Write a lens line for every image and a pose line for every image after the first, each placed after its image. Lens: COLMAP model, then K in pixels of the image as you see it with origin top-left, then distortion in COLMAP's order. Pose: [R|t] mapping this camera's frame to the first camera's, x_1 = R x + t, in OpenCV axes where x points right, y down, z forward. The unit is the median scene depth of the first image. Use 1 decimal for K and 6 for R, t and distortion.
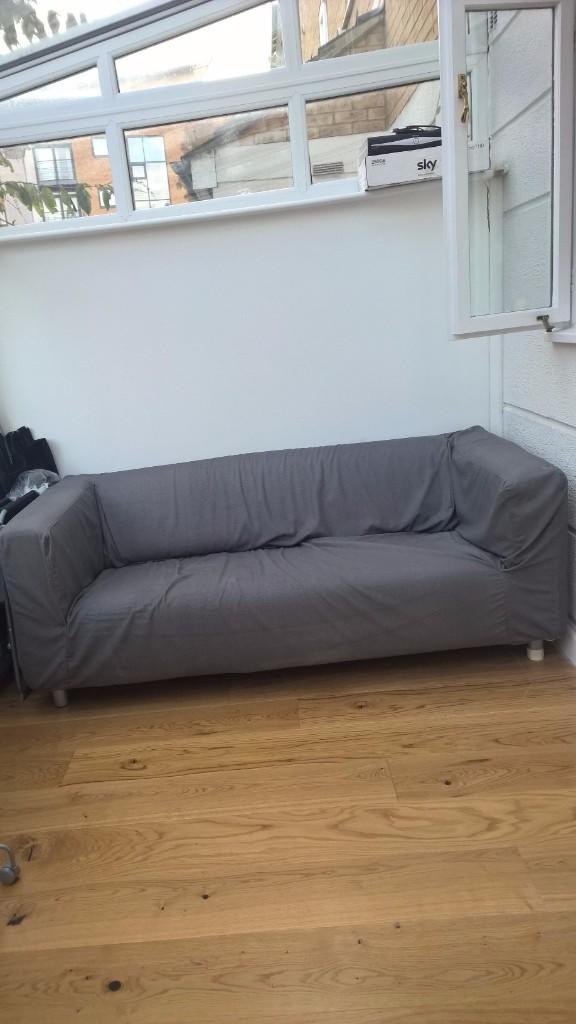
lens RADIAL K [[751.1, 0, 244.8], [0, 751.1, 510.7], [0, 0, 1]] dist [0.071026, -0.062791]
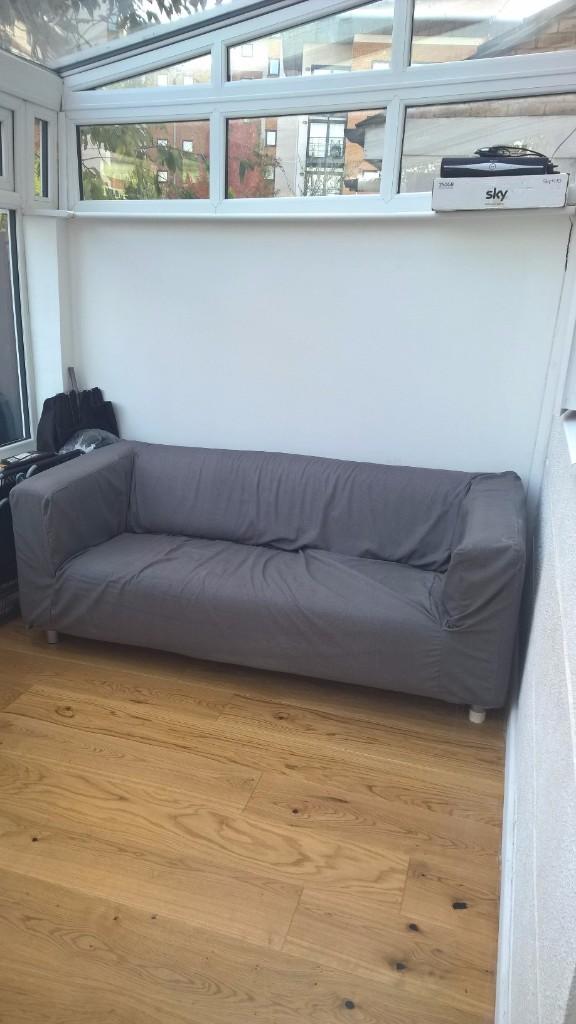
lens RADIAL K [[751.1, 0, 256.1], [0, 751.1, 520.6], [0, 0, 1]] dist [0.071026, -0.062791]
pose [[0.946419, 0.218335, -0.237950, 0.305412], [-0.196431, 0.974046, 0.112467, -0.120914], [0.256330, -0.059700, 0.964744, -0.016772]]
